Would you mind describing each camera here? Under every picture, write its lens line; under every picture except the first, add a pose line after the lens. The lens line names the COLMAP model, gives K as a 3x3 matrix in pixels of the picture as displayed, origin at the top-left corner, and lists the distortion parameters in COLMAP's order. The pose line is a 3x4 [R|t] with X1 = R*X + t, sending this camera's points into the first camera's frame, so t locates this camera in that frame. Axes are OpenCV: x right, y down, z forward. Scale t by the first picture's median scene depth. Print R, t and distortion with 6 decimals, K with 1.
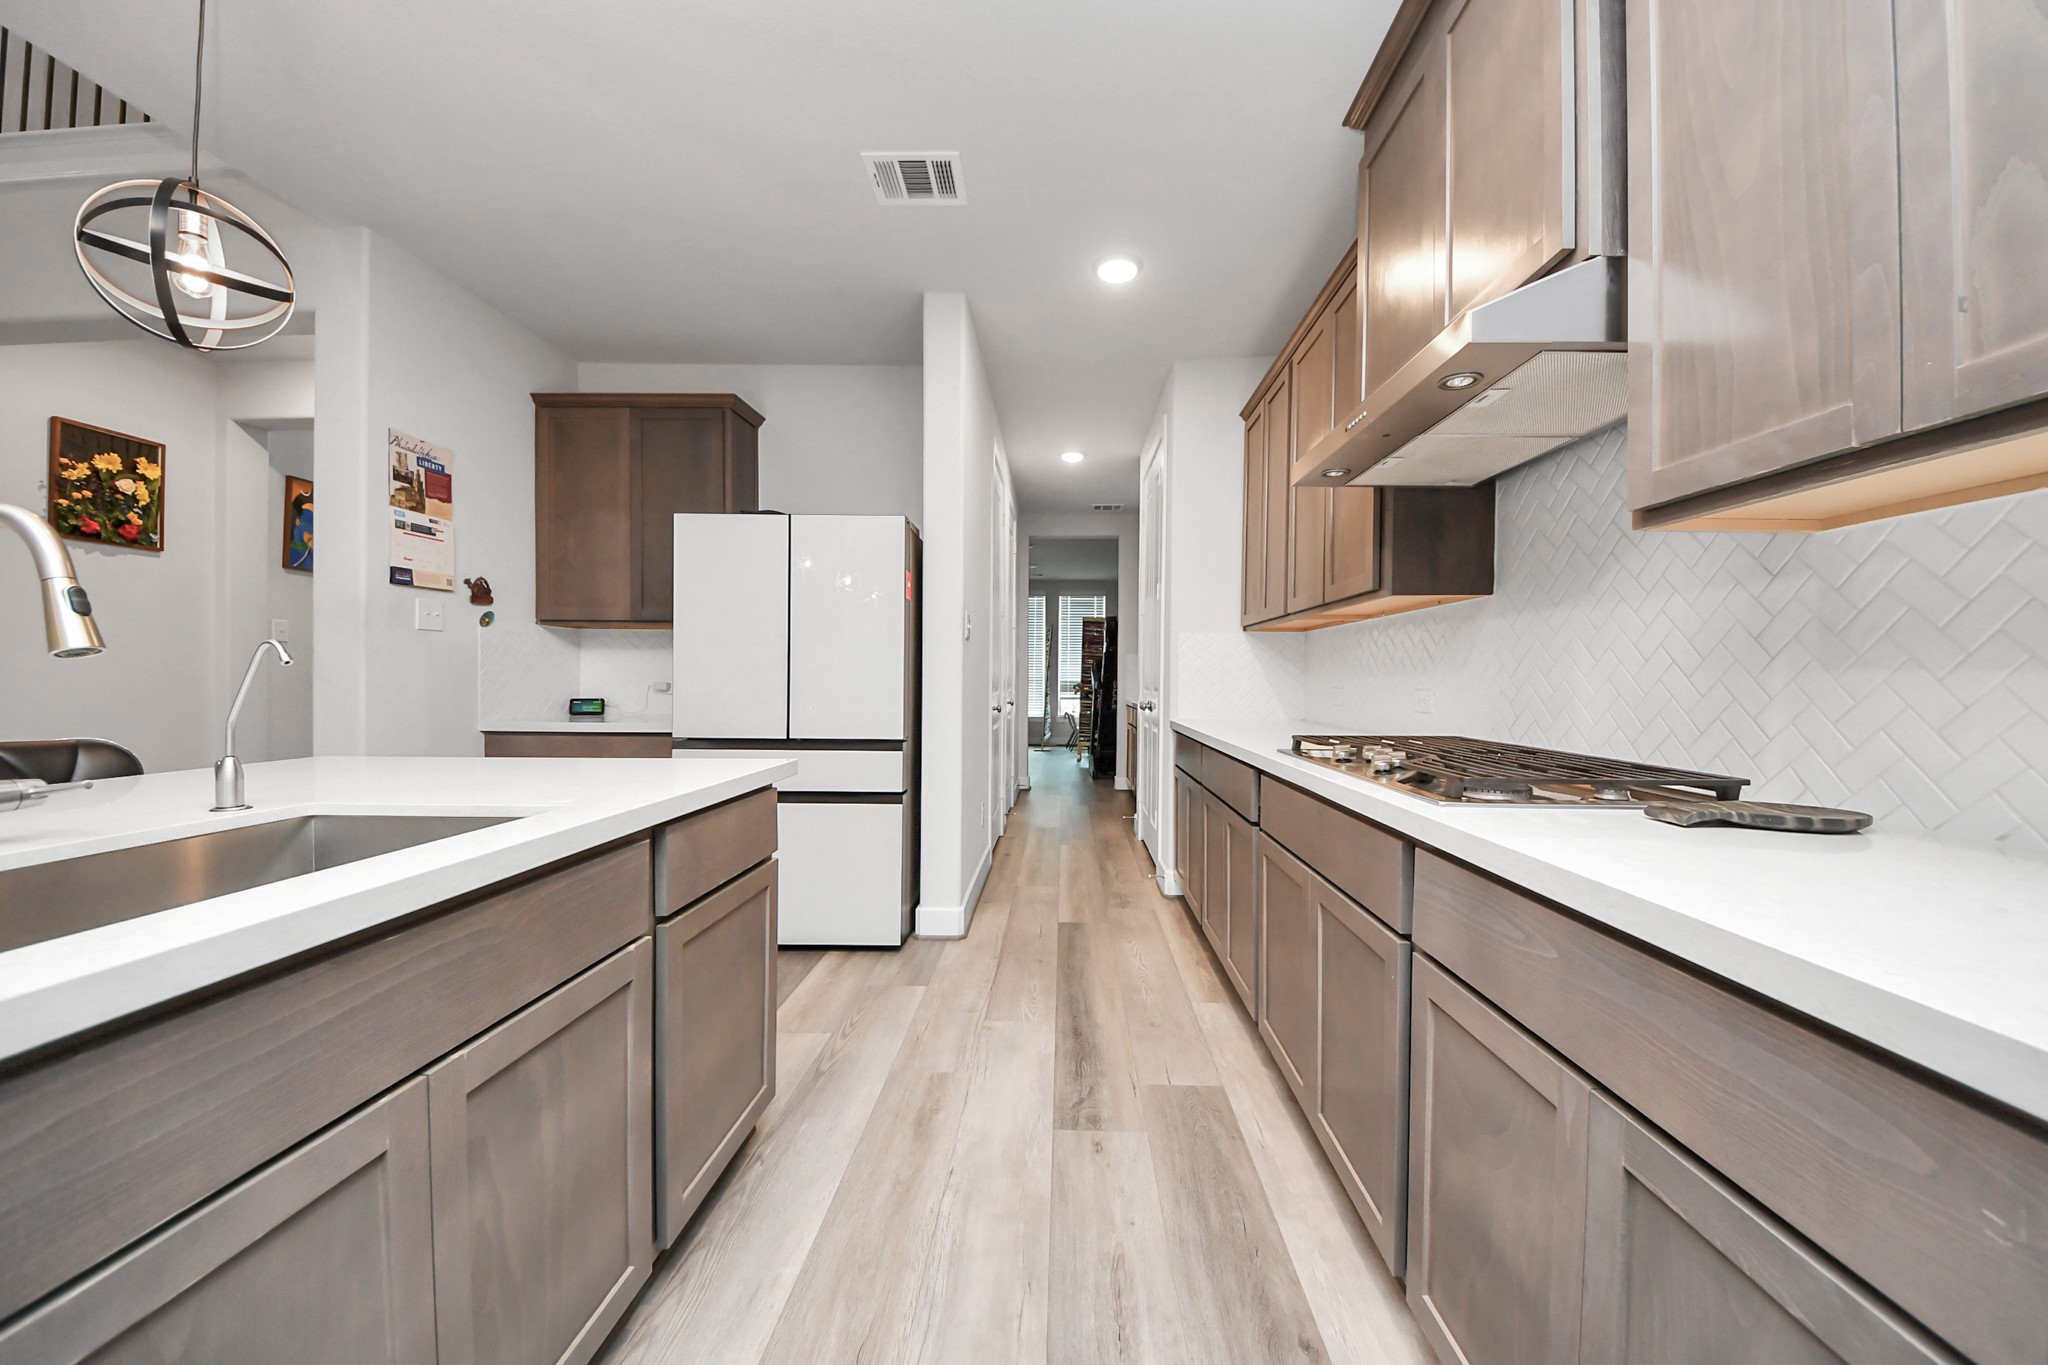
lens RADIAL K [[724.4, 0, 1056.3], [0, 724.4, 695.0], [0, 0, 1]] dist [-0.027633, -0.000230]
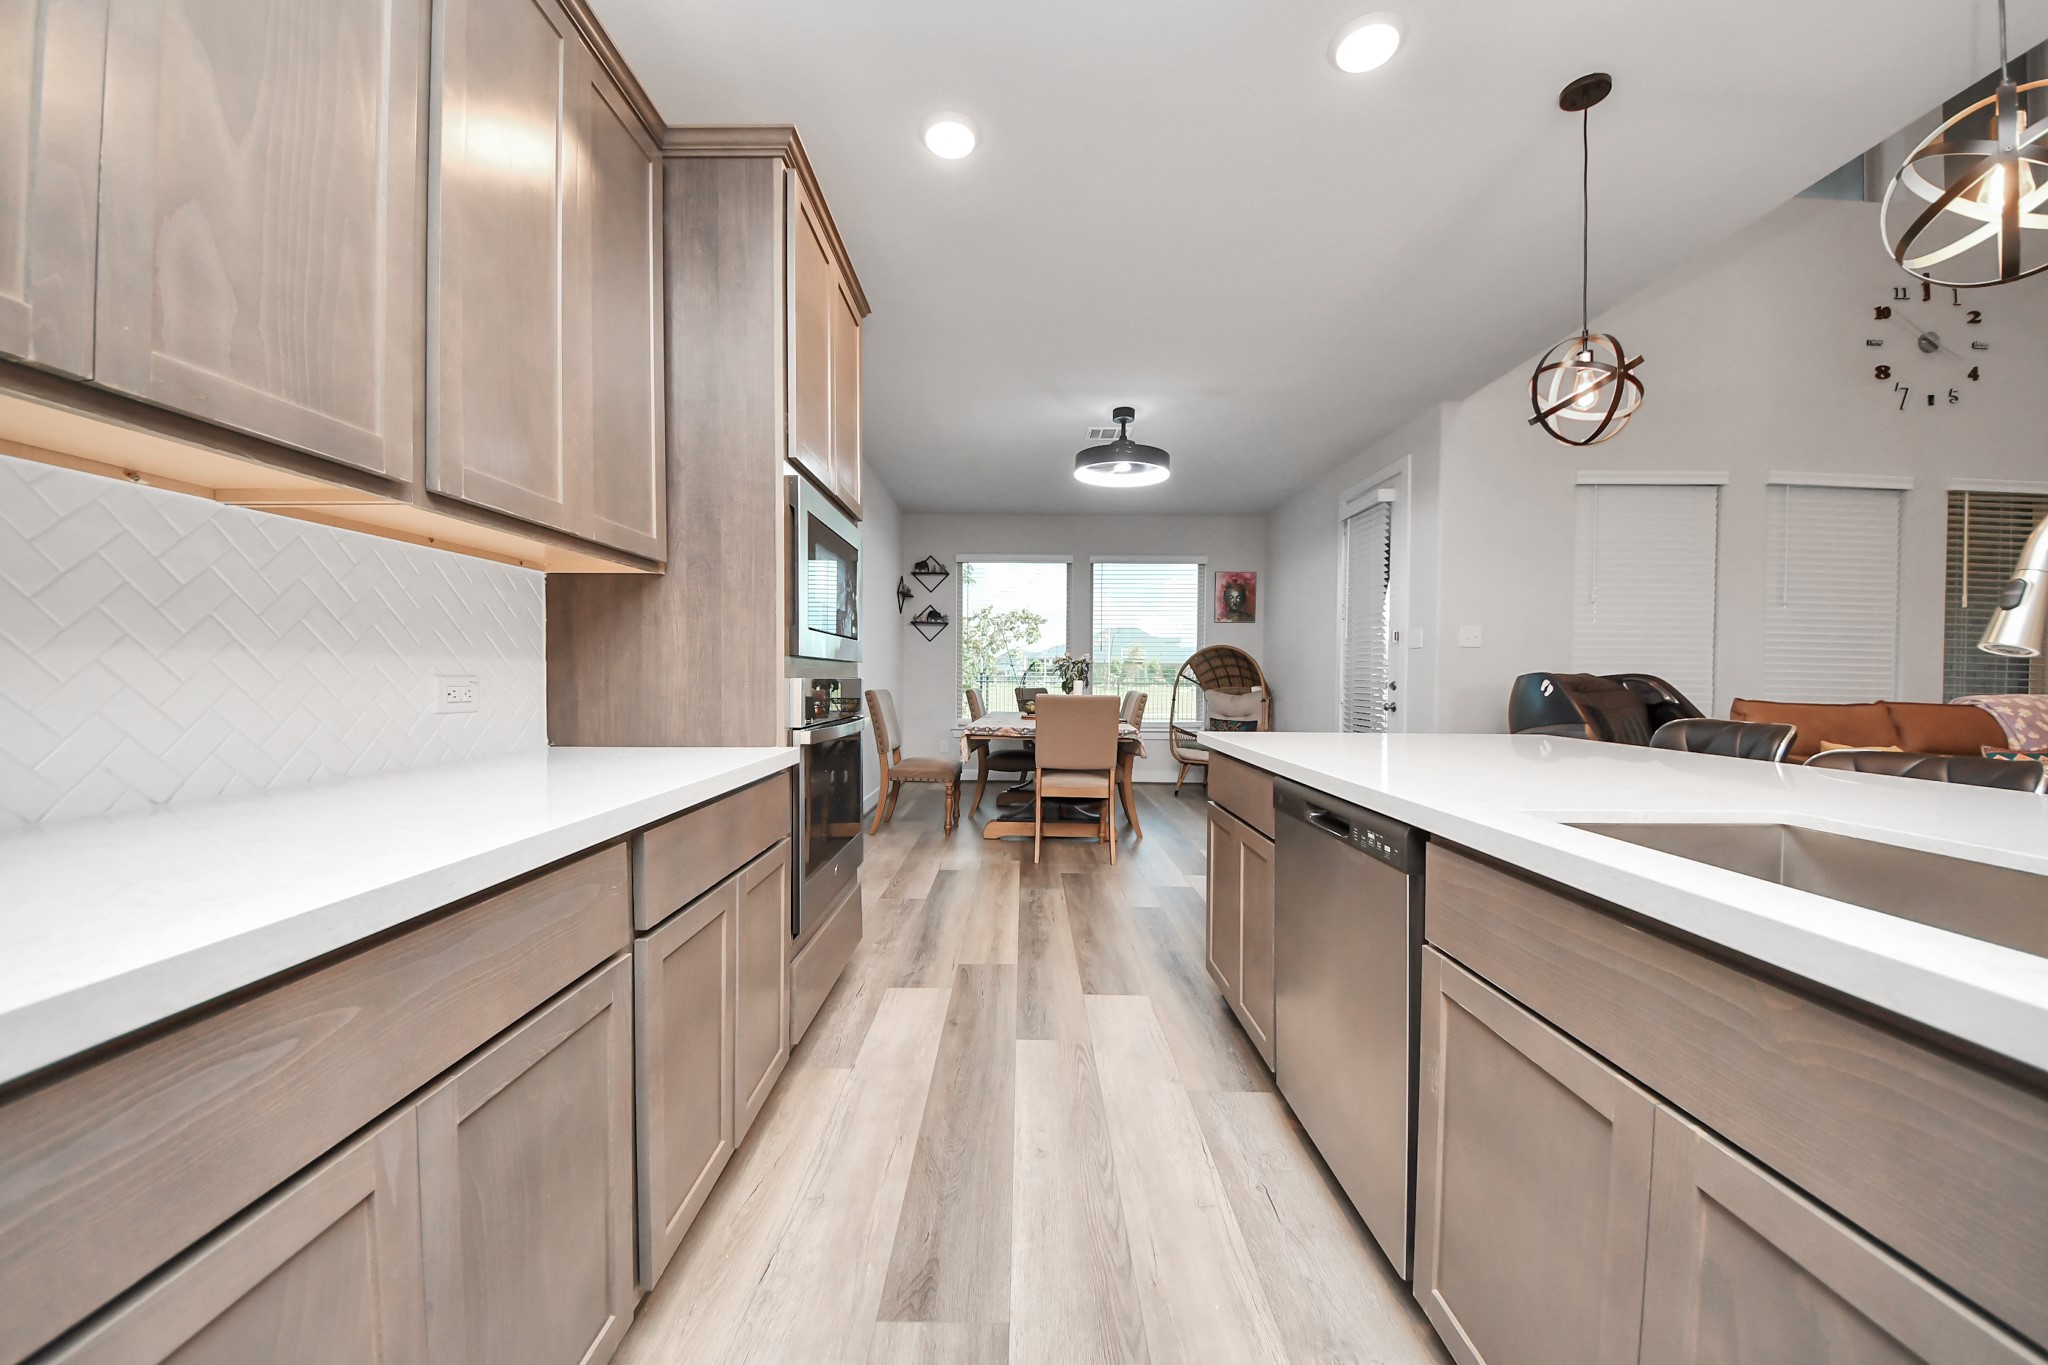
lens RADIAL K [[726.5, 0, 1013.5], [0, 726.5, 673.8], [0, 0, 1]] dist [-0.002347, -0.004998]
pose [[-0.999762, -0.021760, 0.001648, -0.004504], [-0.021723, 0.999559, 0.020264, -0.016155], [-0.002088, 0.020223, -0.999793, 0.835328]]
